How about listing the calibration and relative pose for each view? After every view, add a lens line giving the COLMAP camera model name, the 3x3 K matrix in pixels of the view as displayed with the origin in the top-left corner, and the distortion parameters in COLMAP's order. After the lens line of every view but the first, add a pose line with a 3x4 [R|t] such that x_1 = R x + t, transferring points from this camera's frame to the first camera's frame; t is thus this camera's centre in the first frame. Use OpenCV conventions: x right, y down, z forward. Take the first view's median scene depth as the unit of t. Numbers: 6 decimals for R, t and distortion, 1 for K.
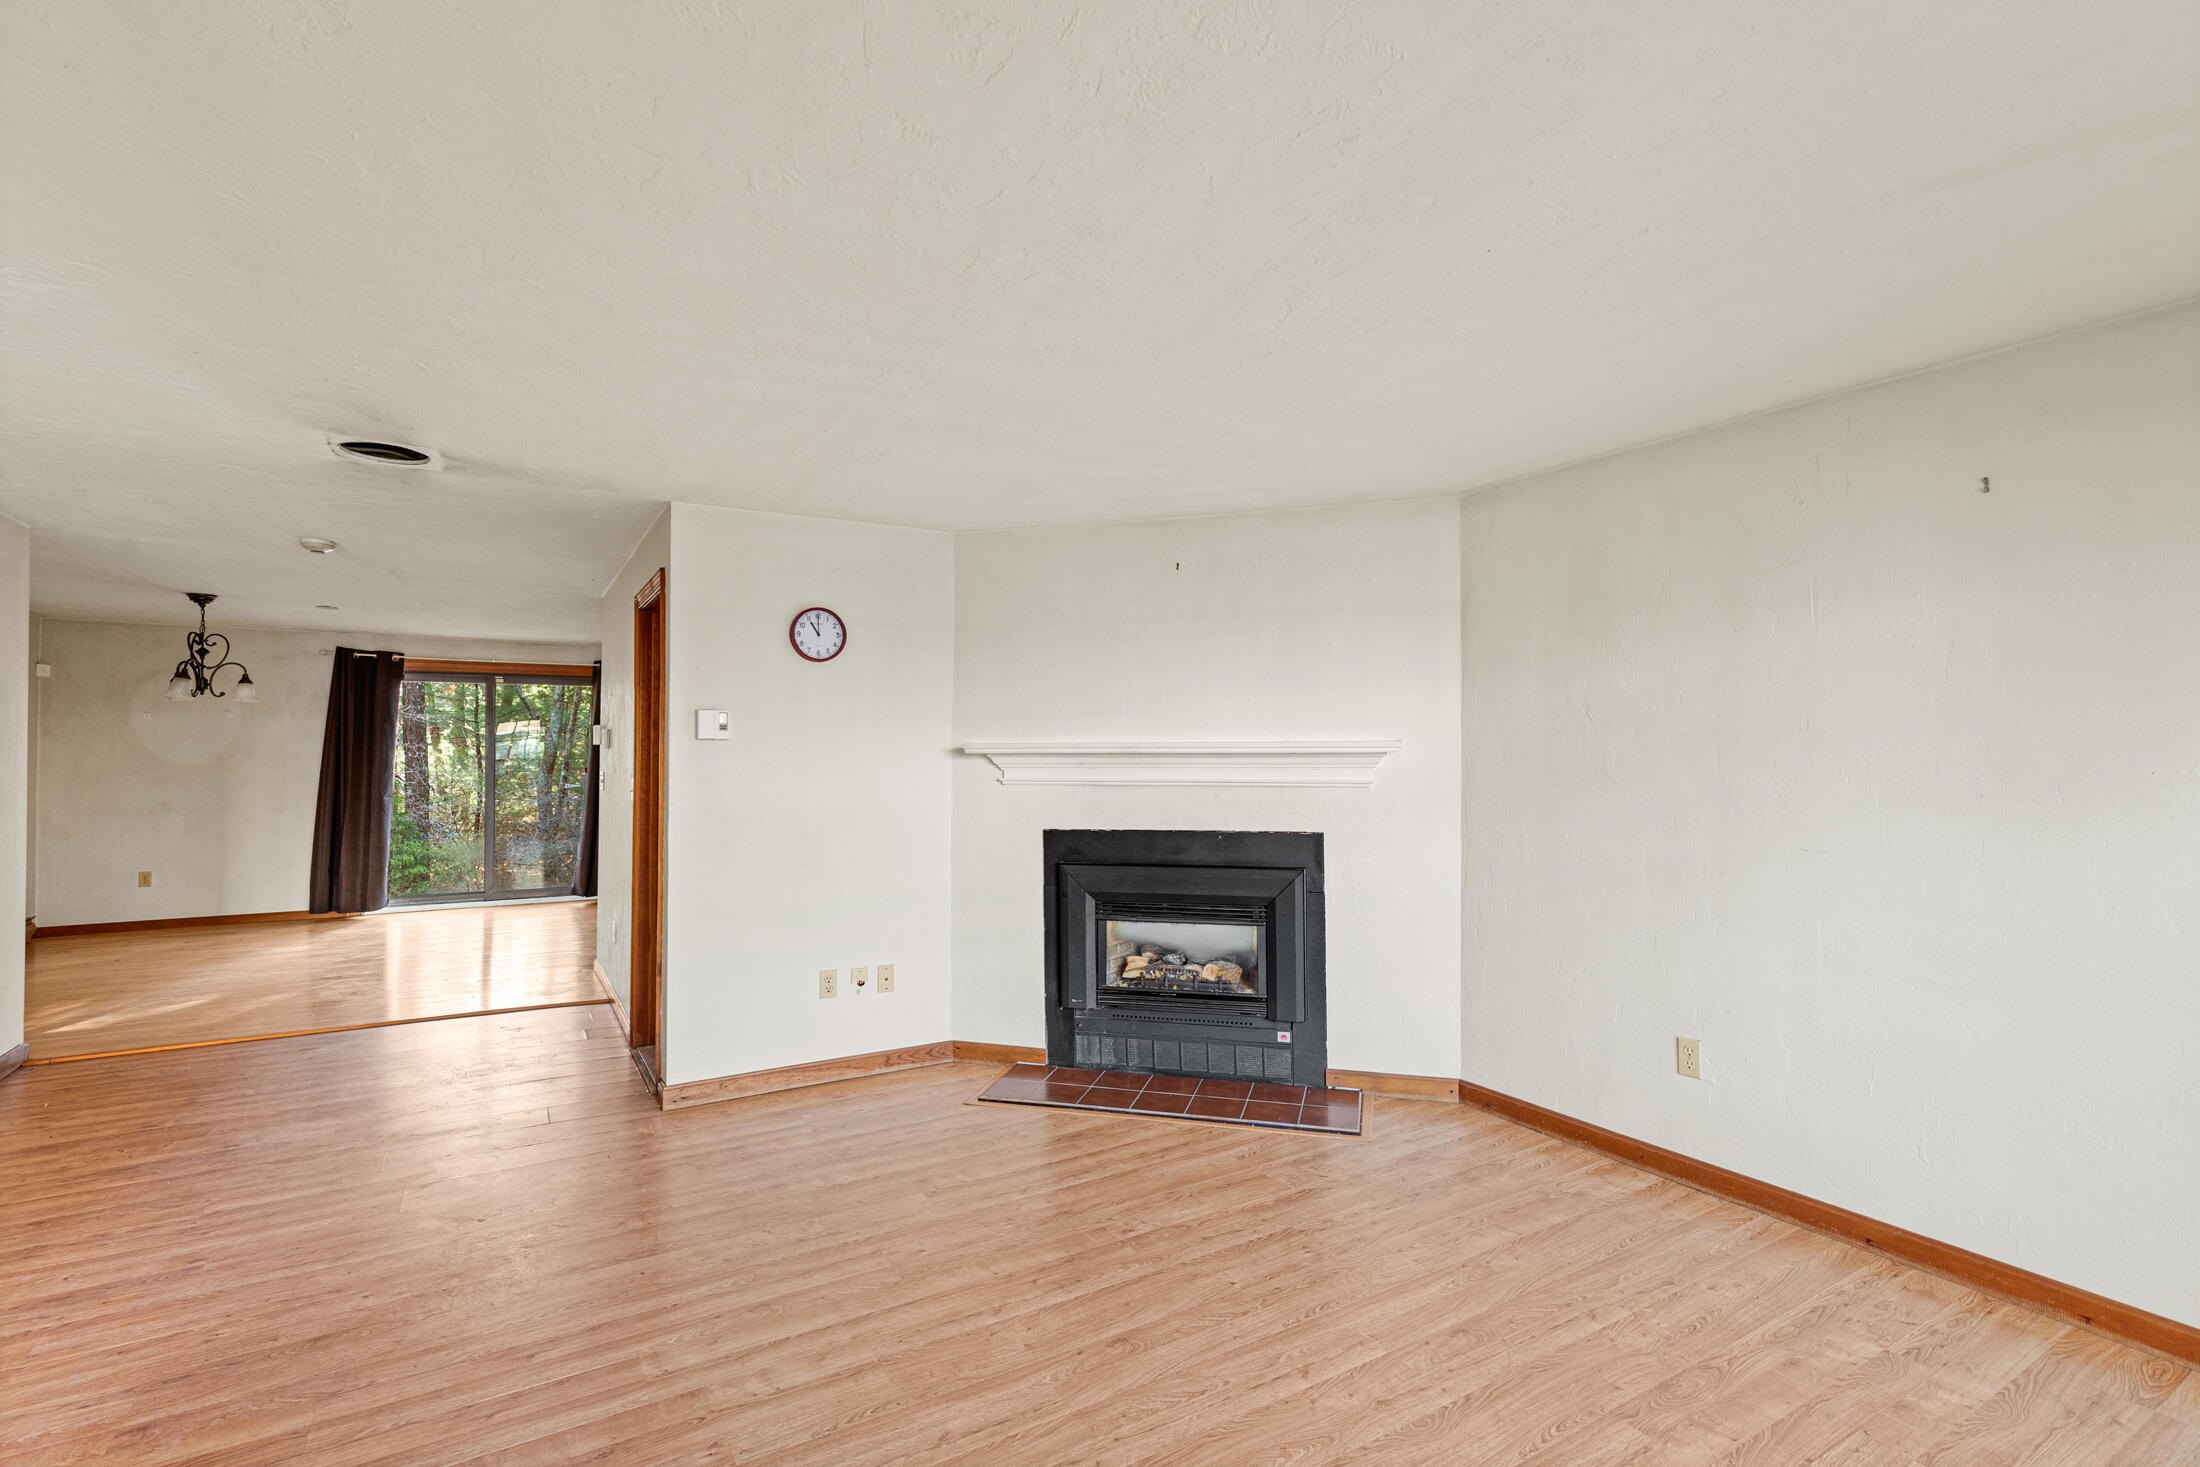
lens RADIAL K [[1010.7, 0, 1101.8], [0, 1010.7, 740.0], [0, 0, 1]] dist [0.010353, 0.000211]
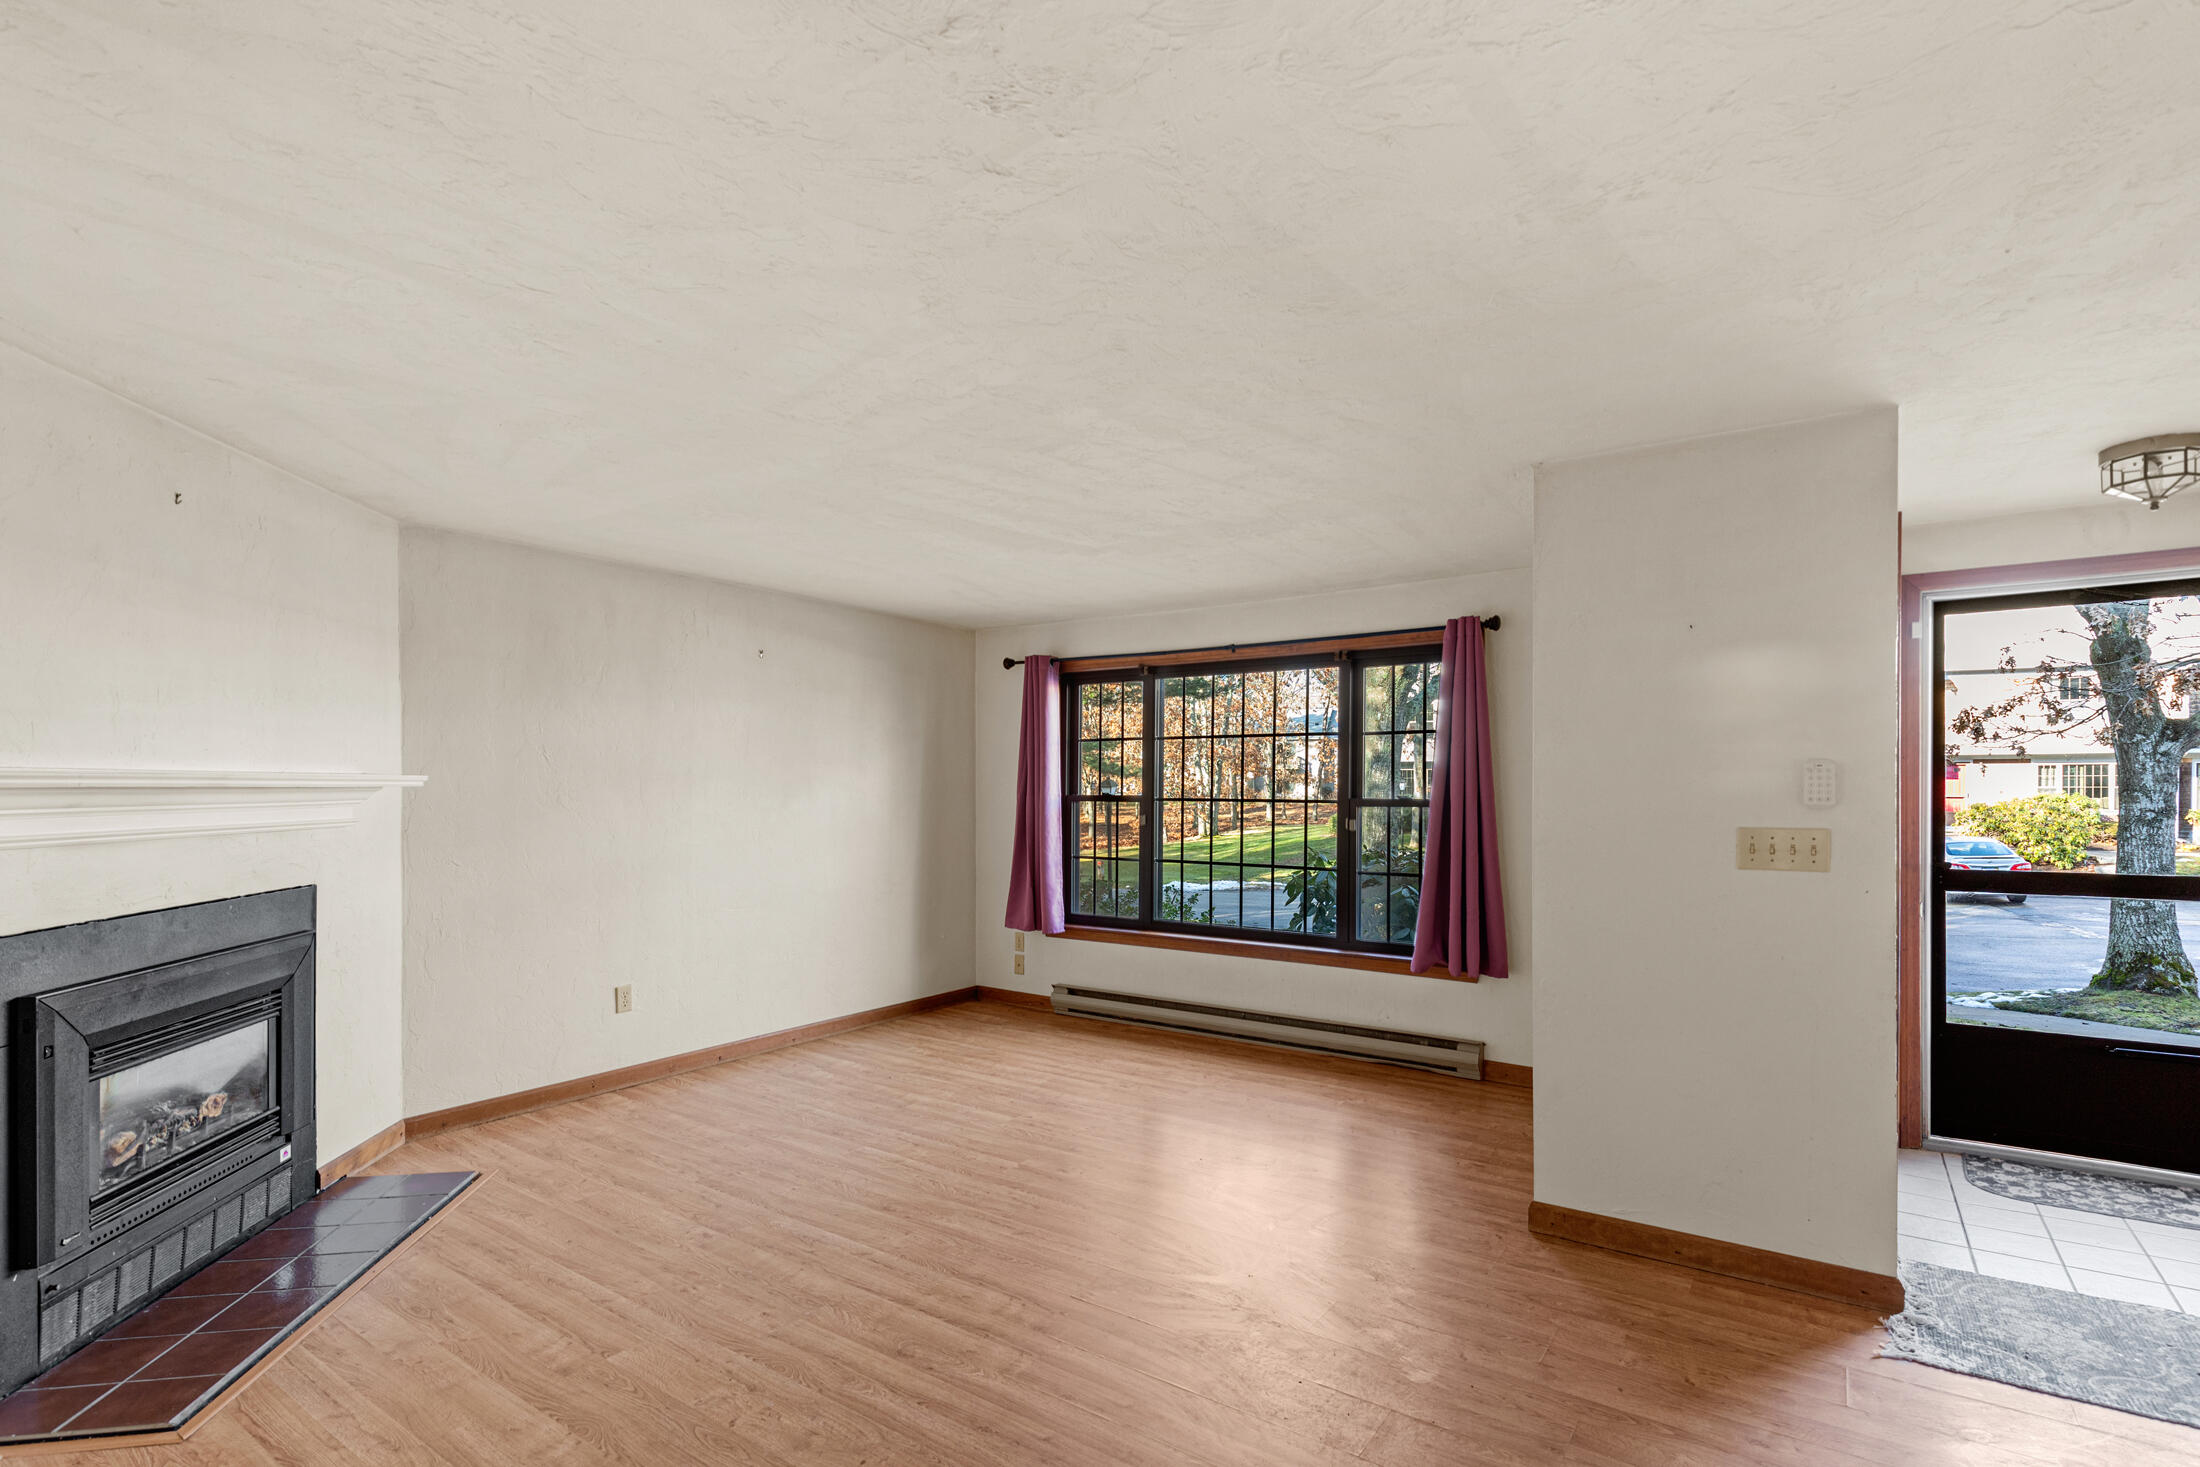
lens RADIAL K [[1034.1, 0, 1112.3], [0, 1034.1, 788.9], [0, 0, 1]] dist [0.011779, -0.000035]
pose [[-0.409561, -0.001217, 0.912282, -0.793211], [-0.011062, 0.999932, -0.003632, 0.008921], [-0.912216, -0.011579, -0.409547, 0.734286]]
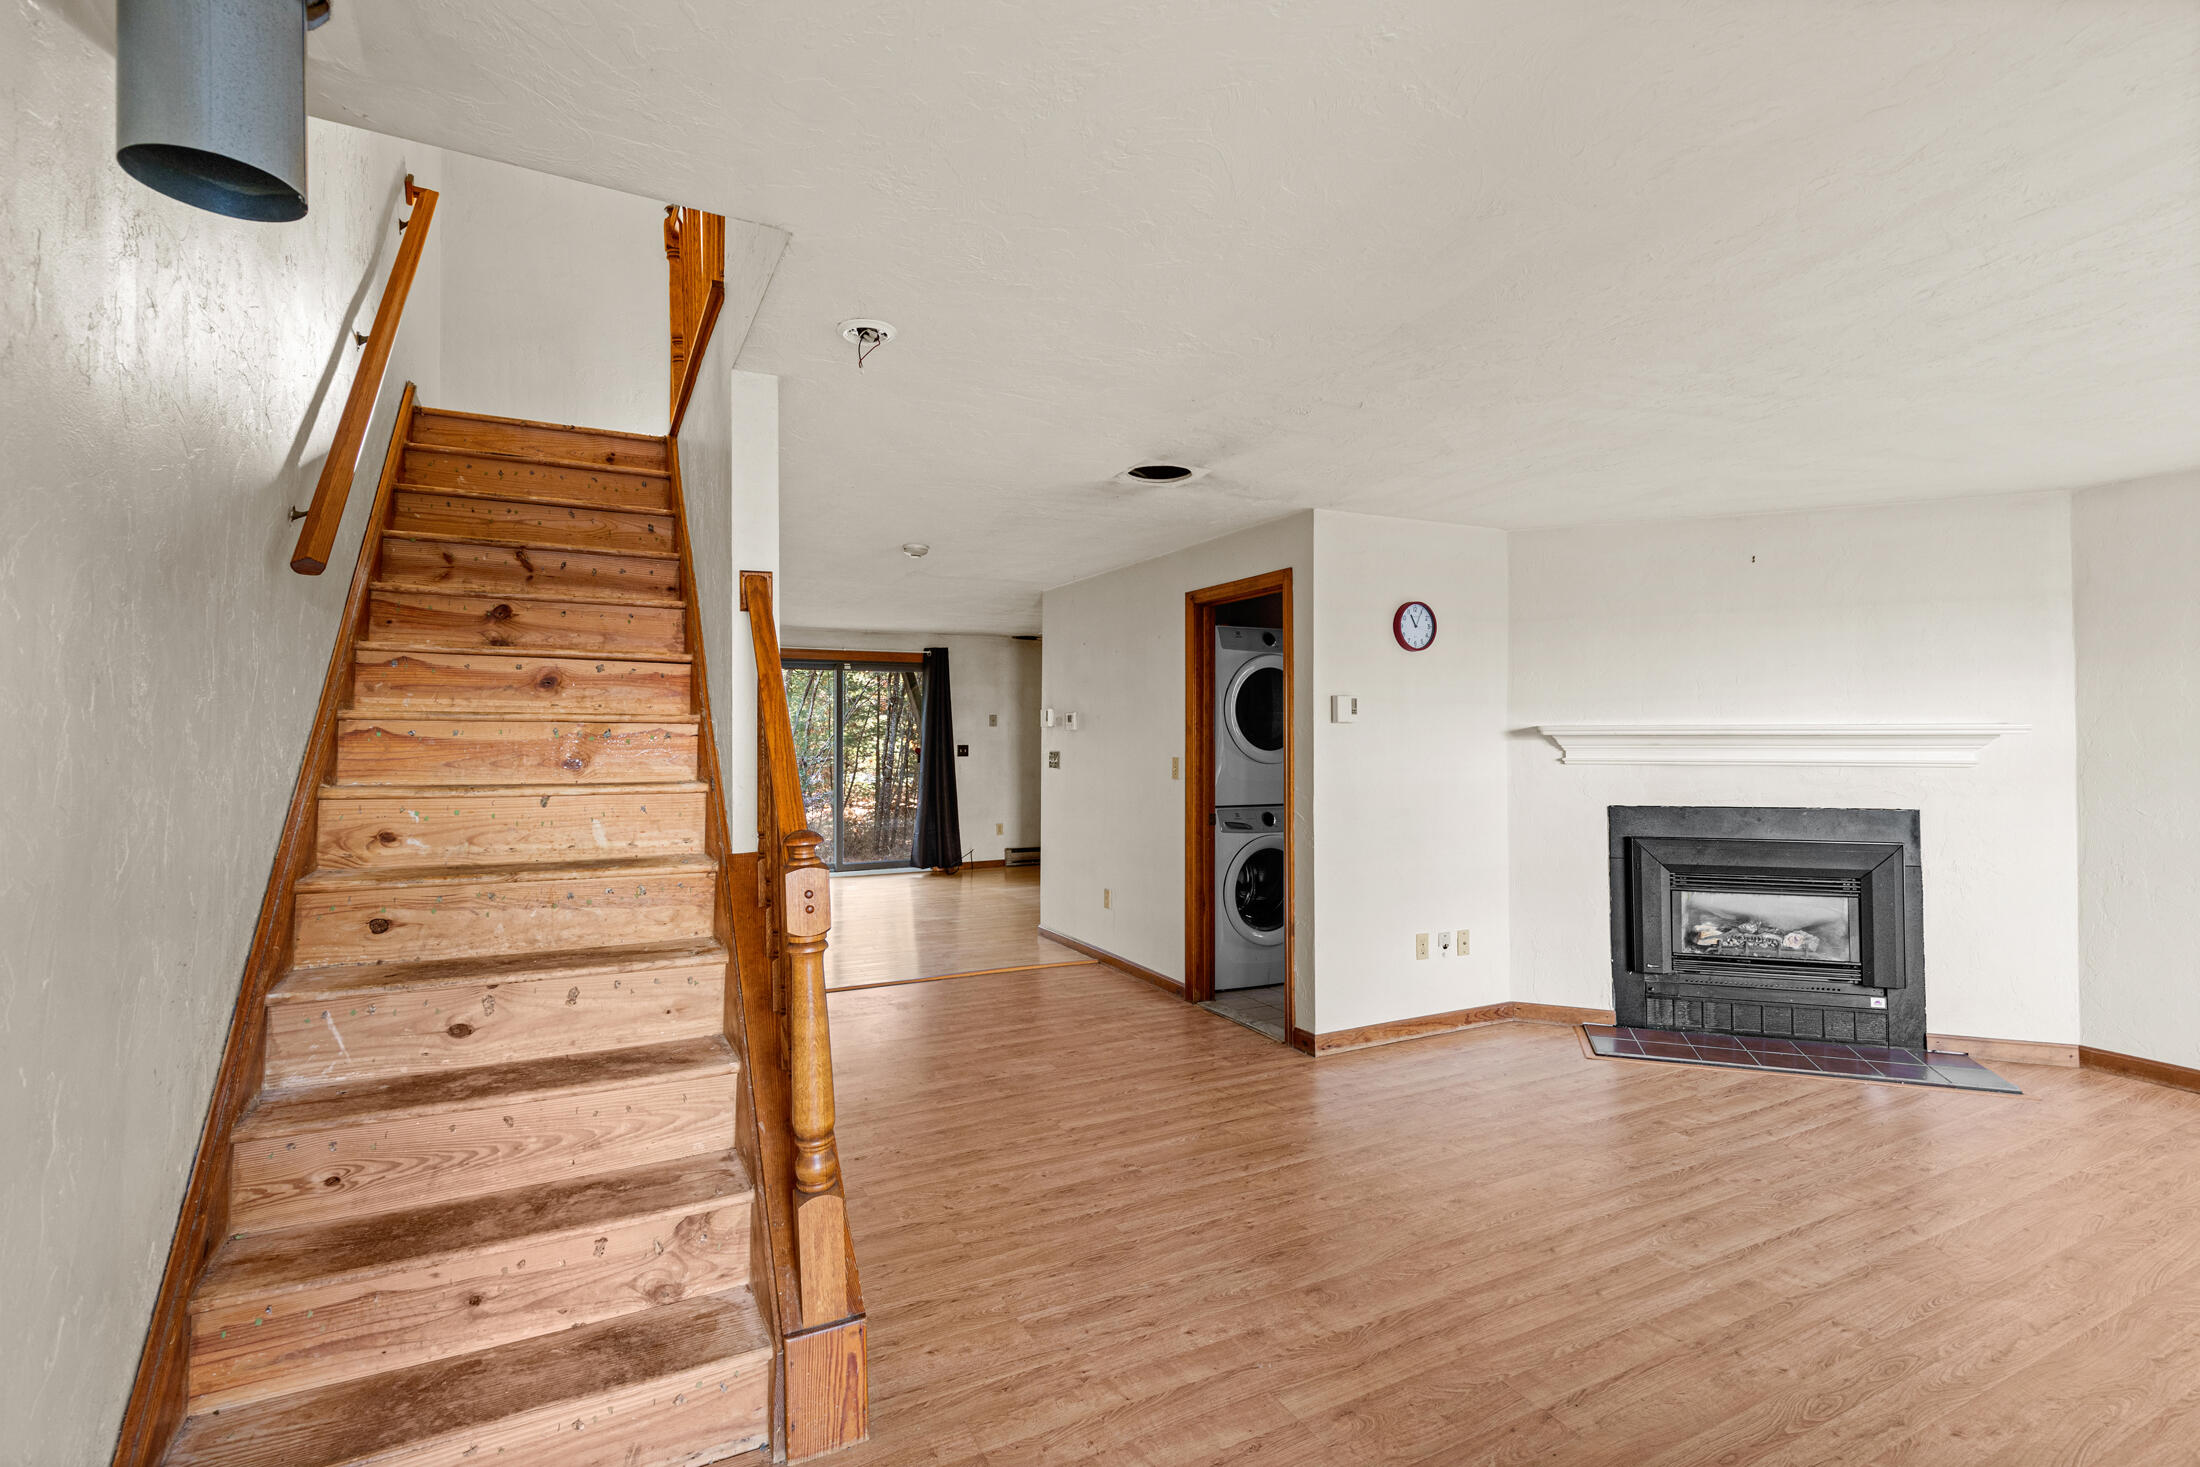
lens RADIAL K [[1008.7, 0, 1099.3], [0, 1008.7, 720.5], [0, 0, 1]] dist [0.008362, -0.000758]
pose [[0.997891, -0.002006, -0.064884, -0.551240], [0.002022, 0.999998, 0.000171, -0.003704], [0.064883, -0.000302, 0.997893, -0.109831]]
